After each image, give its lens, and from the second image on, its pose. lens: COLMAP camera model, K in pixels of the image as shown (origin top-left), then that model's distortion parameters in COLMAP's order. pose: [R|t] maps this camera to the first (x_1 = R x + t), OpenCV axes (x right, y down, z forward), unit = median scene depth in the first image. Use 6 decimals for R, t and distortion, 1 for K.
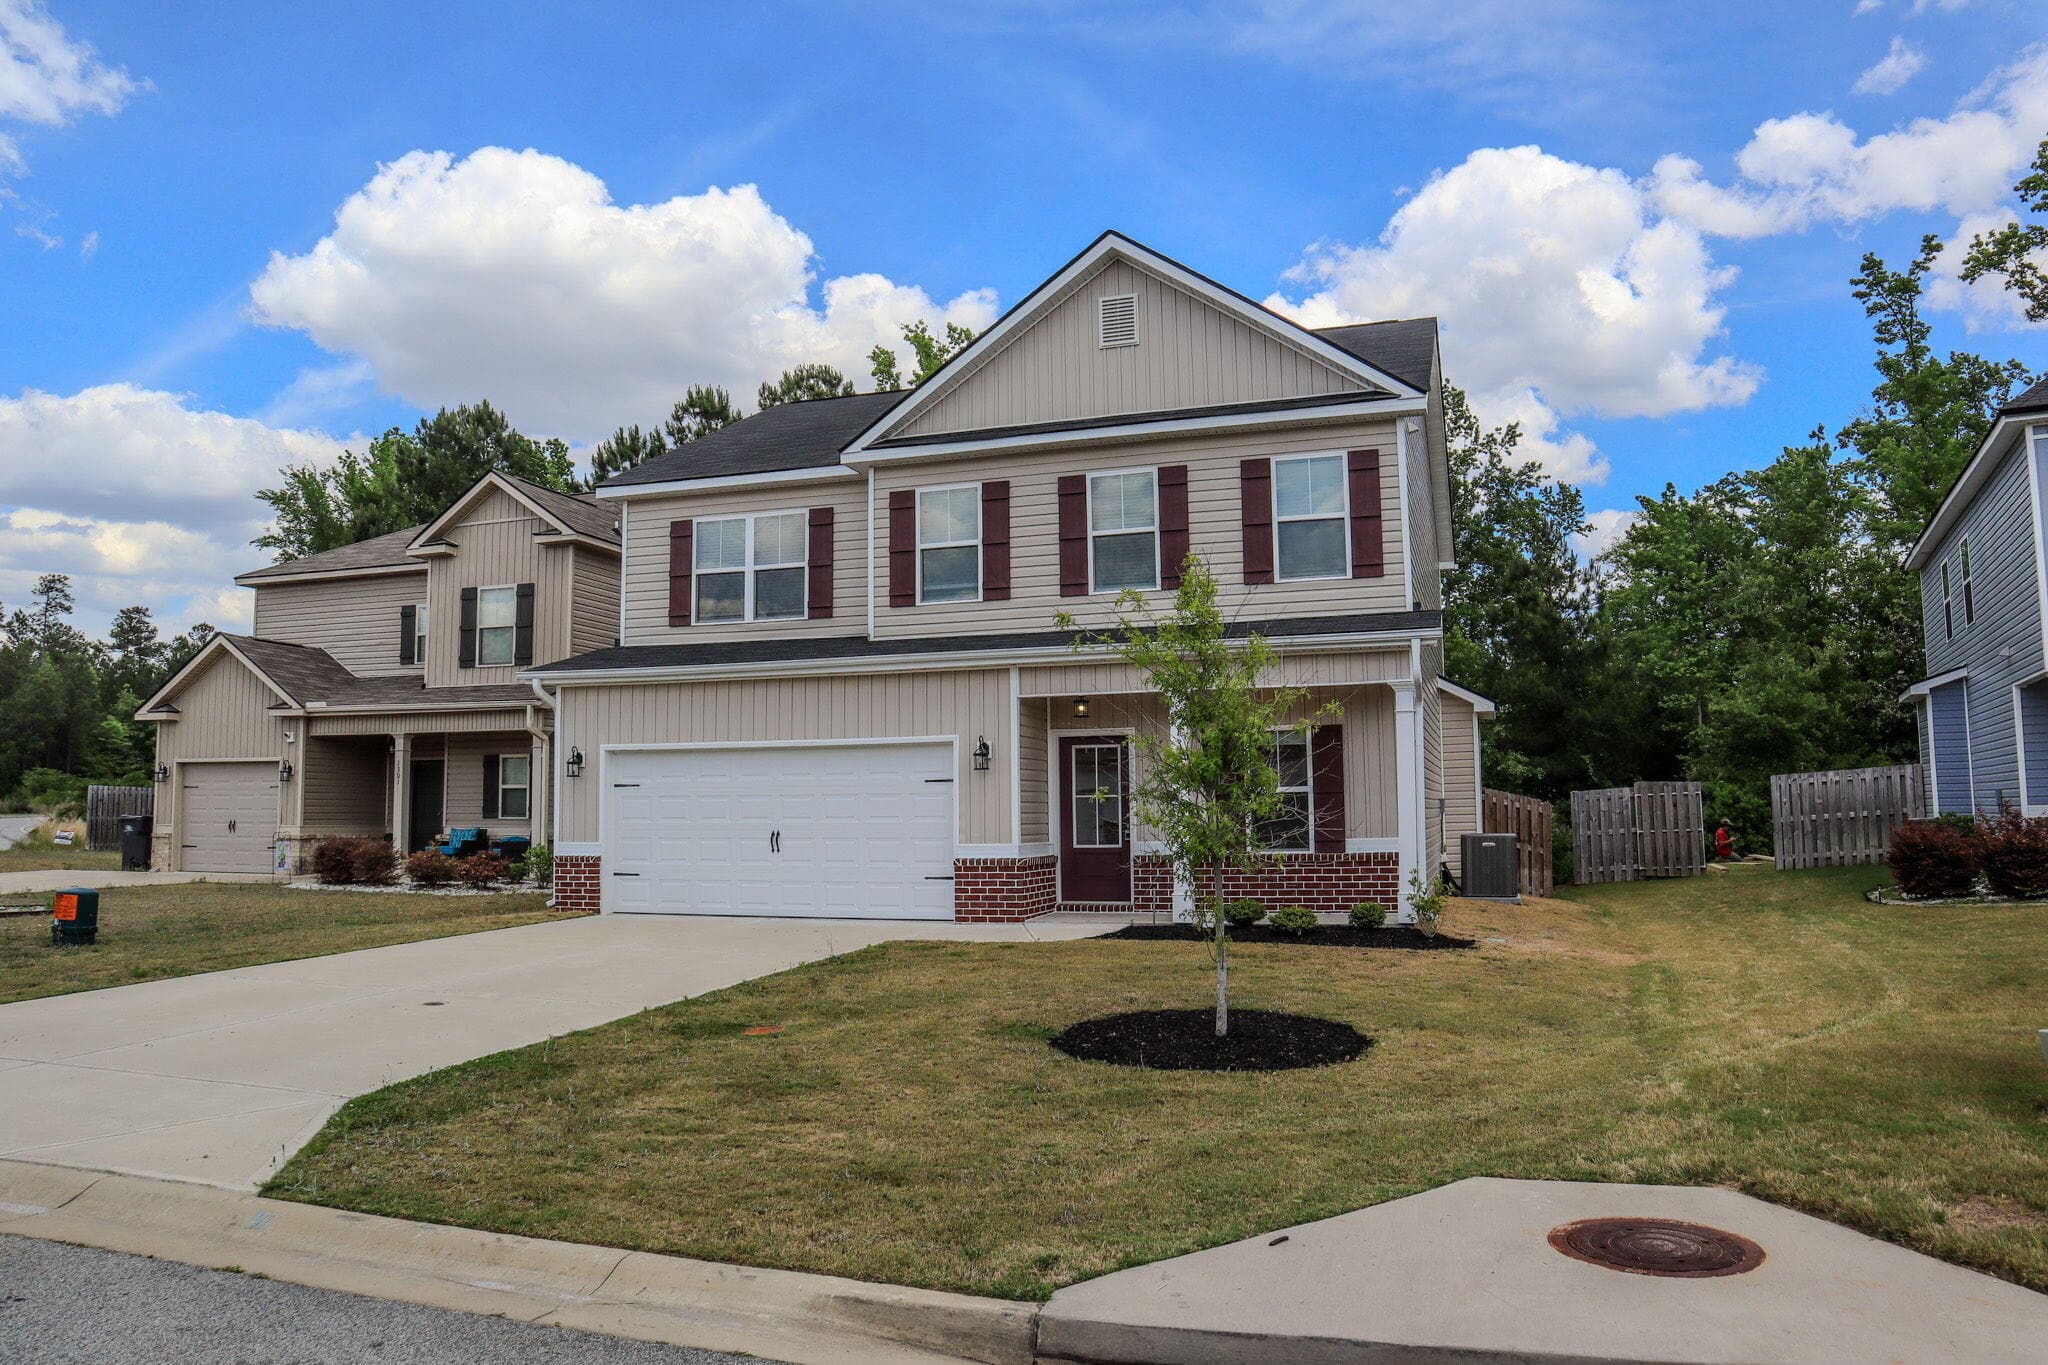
lens RADIAL K [[1406.2, 0, 1024.0], [0, 1406.2, 682.5], [0, 0, 1]] dist [-0.126715, 0.081537]
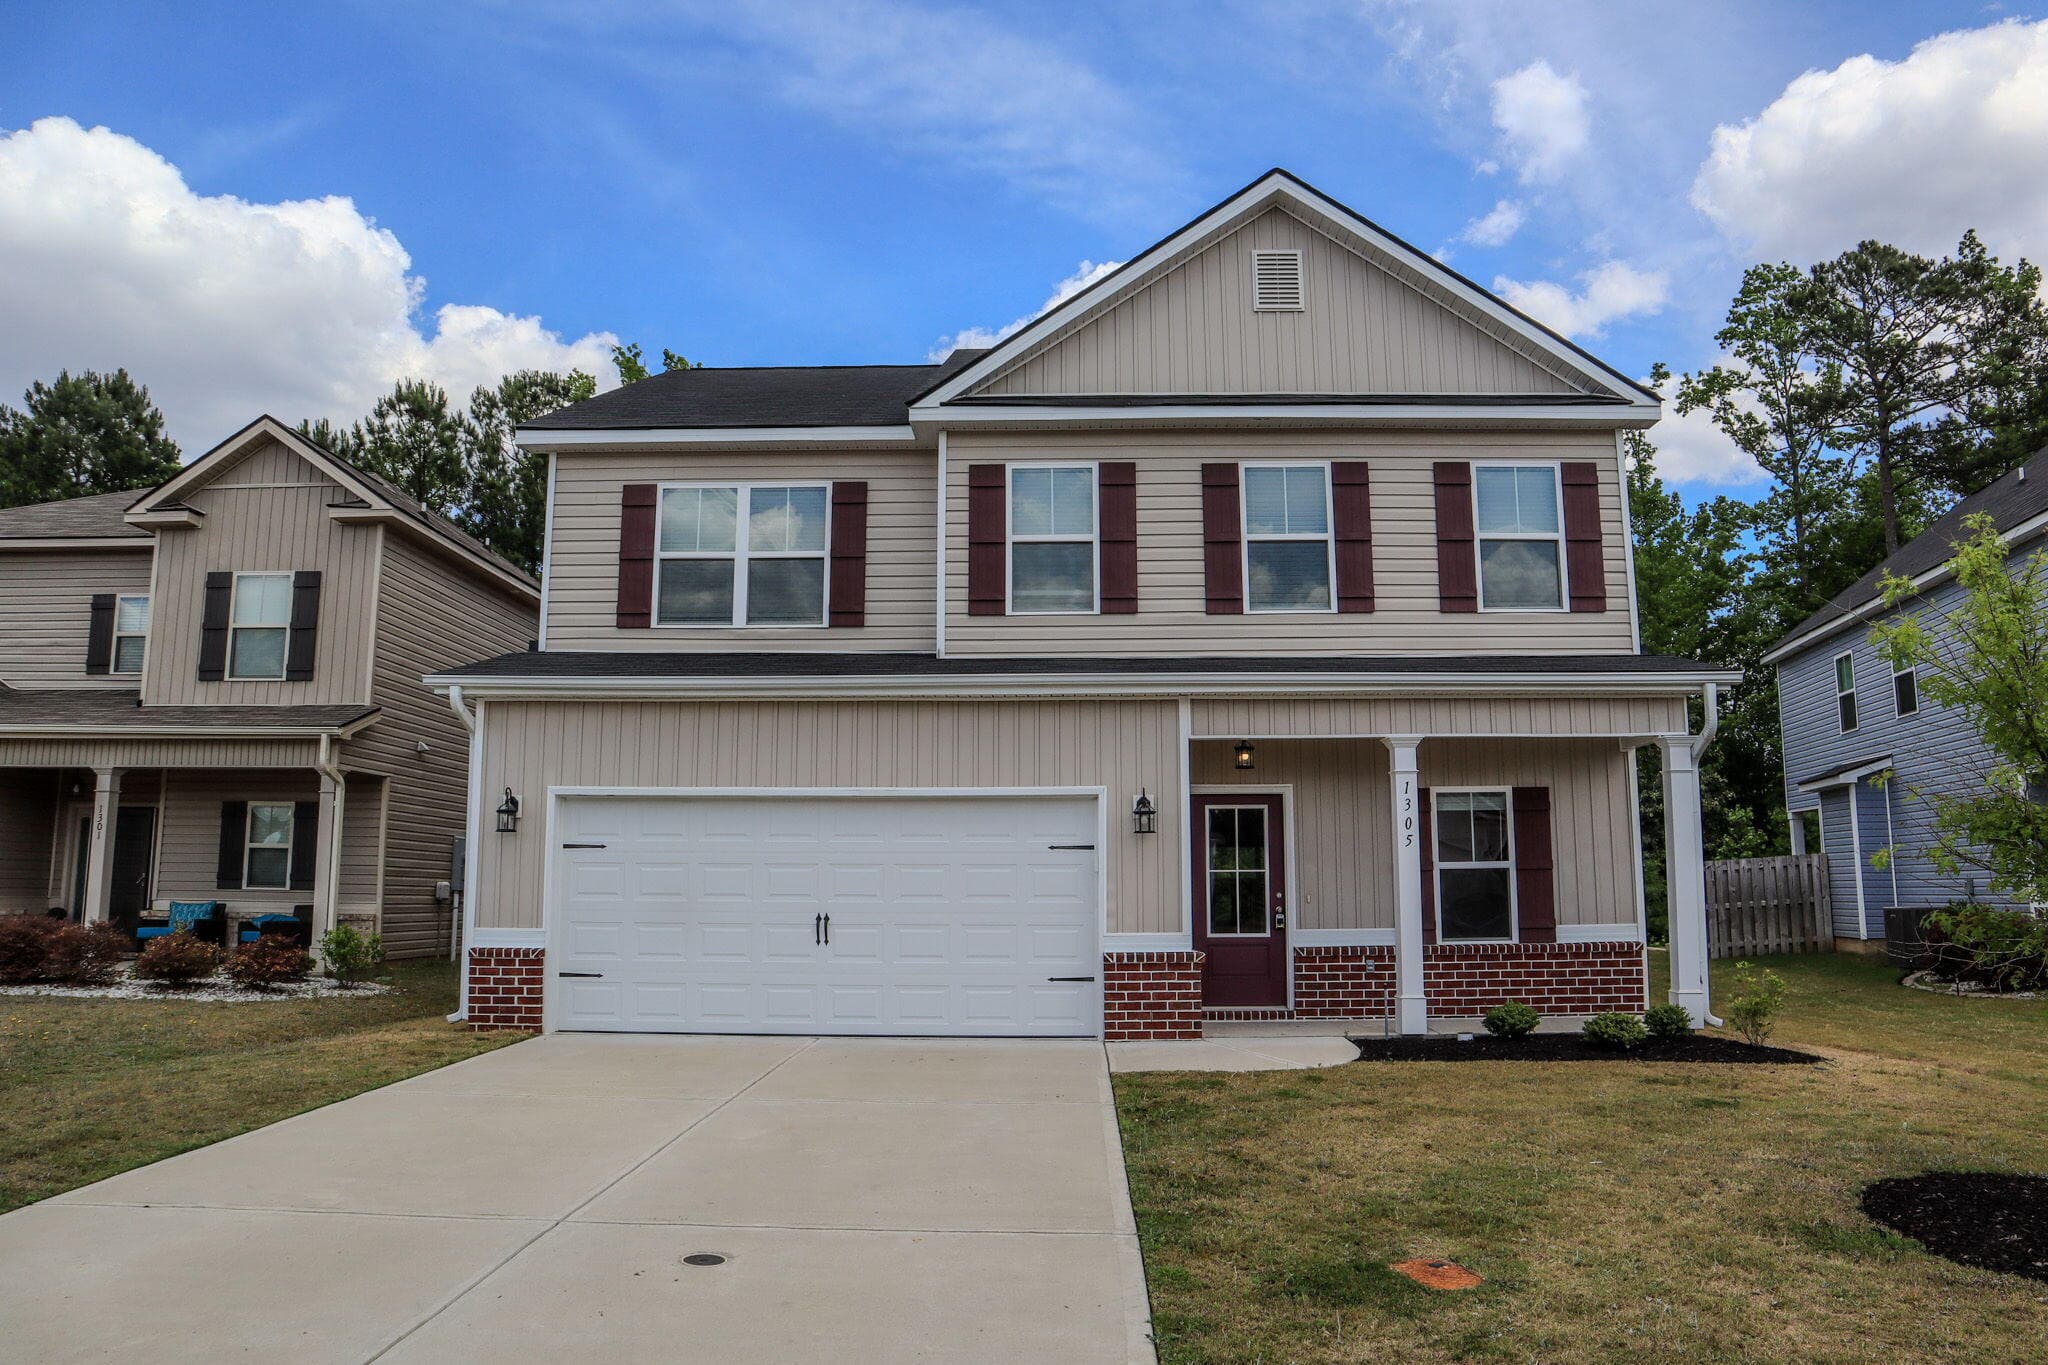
lens RADIAL K [[1415.5, 0, 1033.2], [0, 1415.5, 686.4], [0, 0, 1]] dist [-0.128256, 0.085655]
pose [[0.957436, 0.052488, 0.283835, -0.260155], [-0.036375, 0.997429, -0.061749, 0.028081], [-0.286346, 0.048797, 0.956883, 0.252788]]
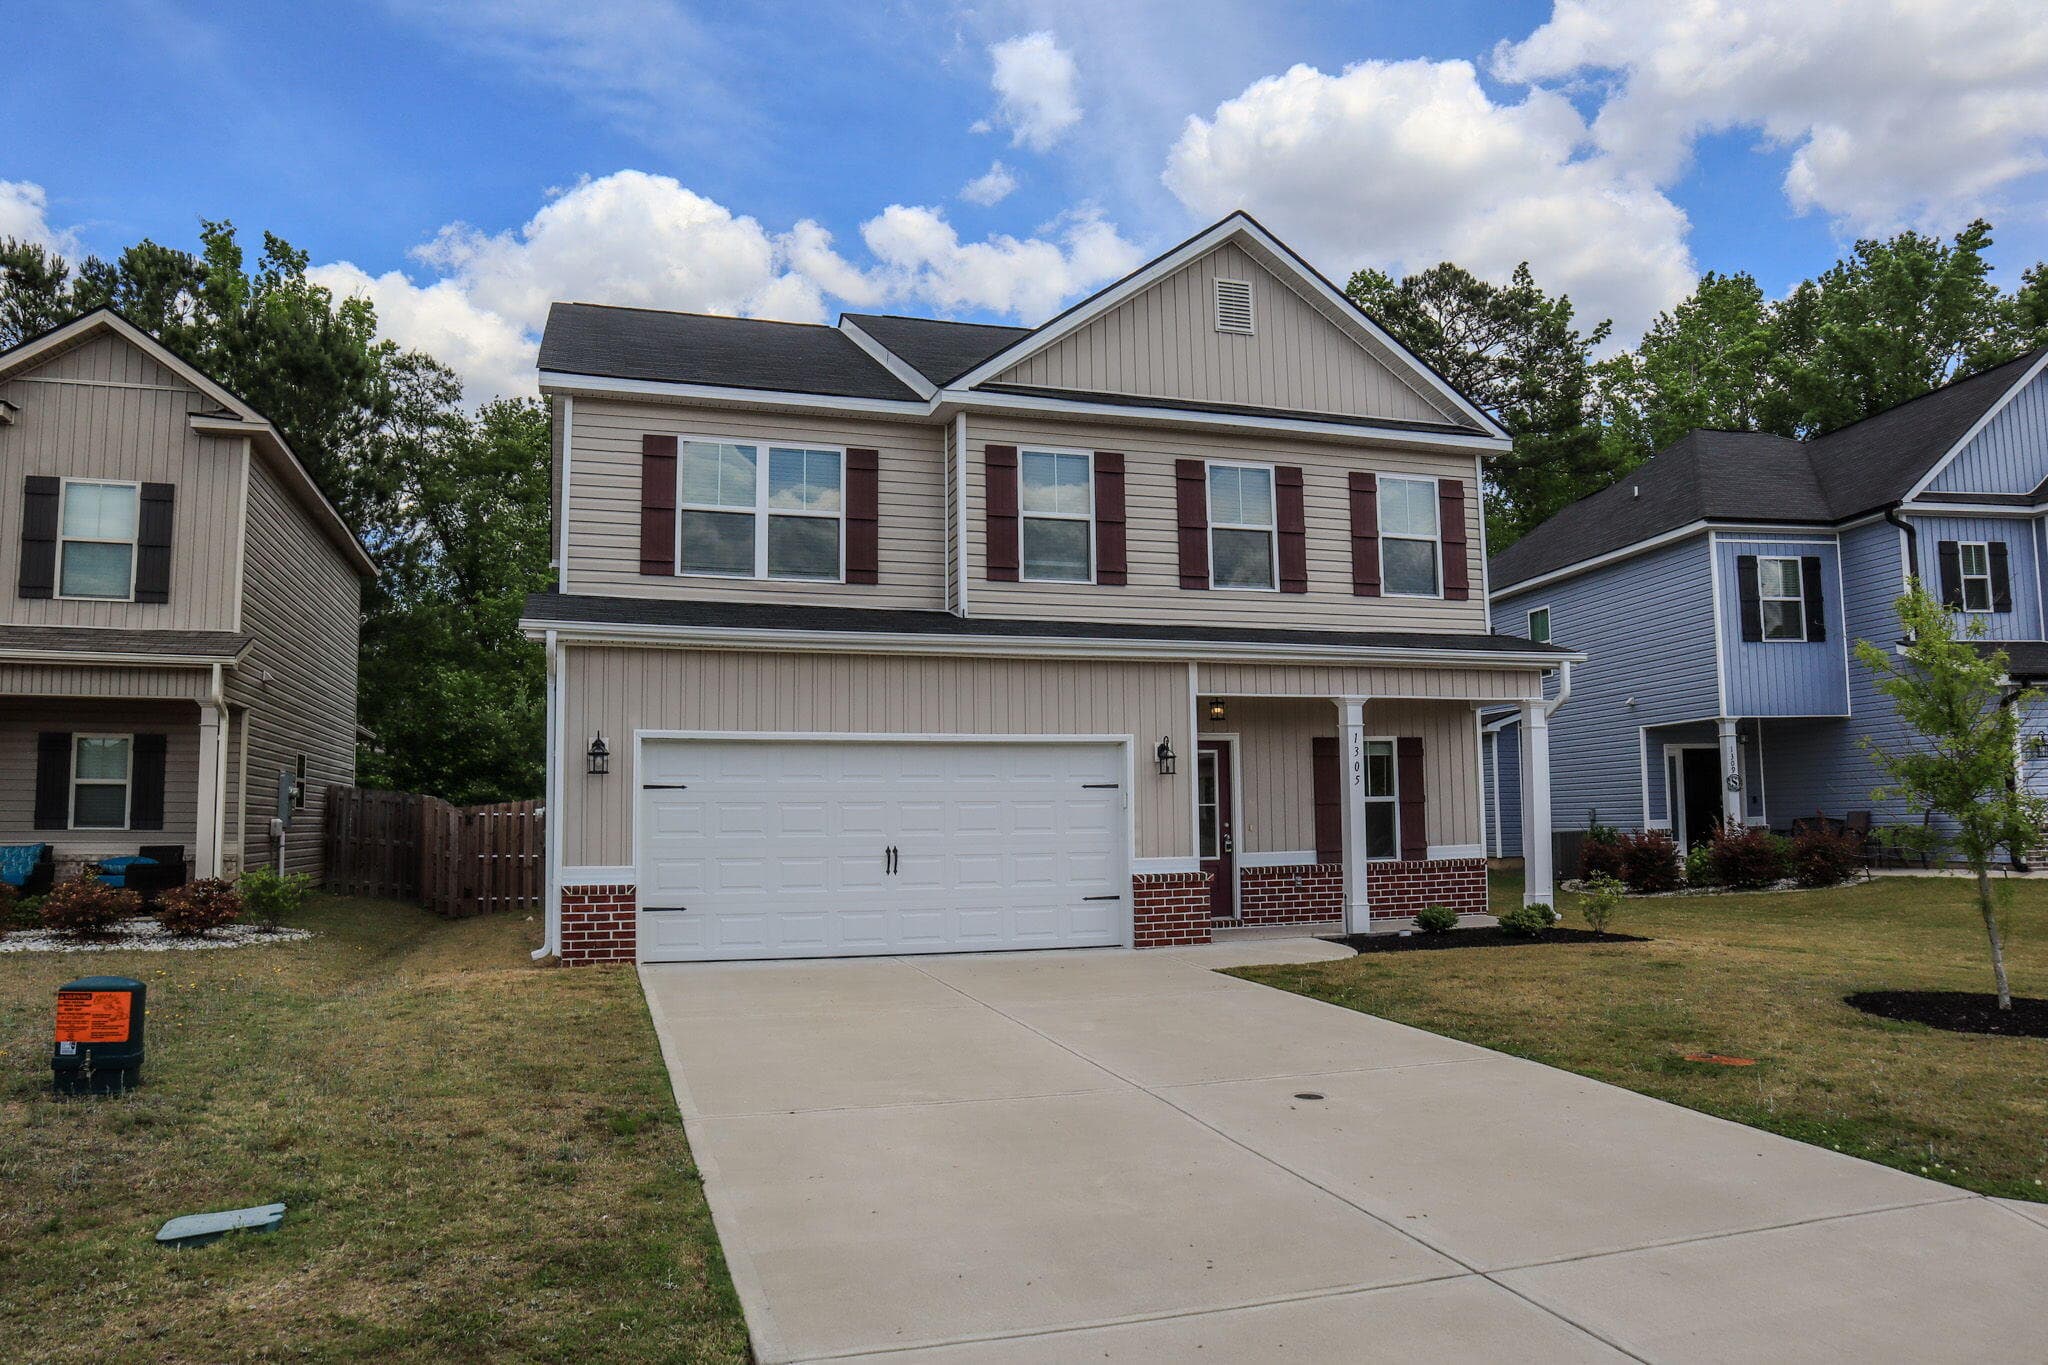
lens RADIAL K [[1406.2, 0, 1024.0], [0, 1406.2, 682.5], [0, 0, 1]] dist [-0.126715, 0.081537]
pose [[0.807553, 0.057750, 0.586961, -0.539624], [-0.052780, 0.998278, -0.025603, 0.026913], [-0.587429, -0.010304, 0.809210, 0.284596]]
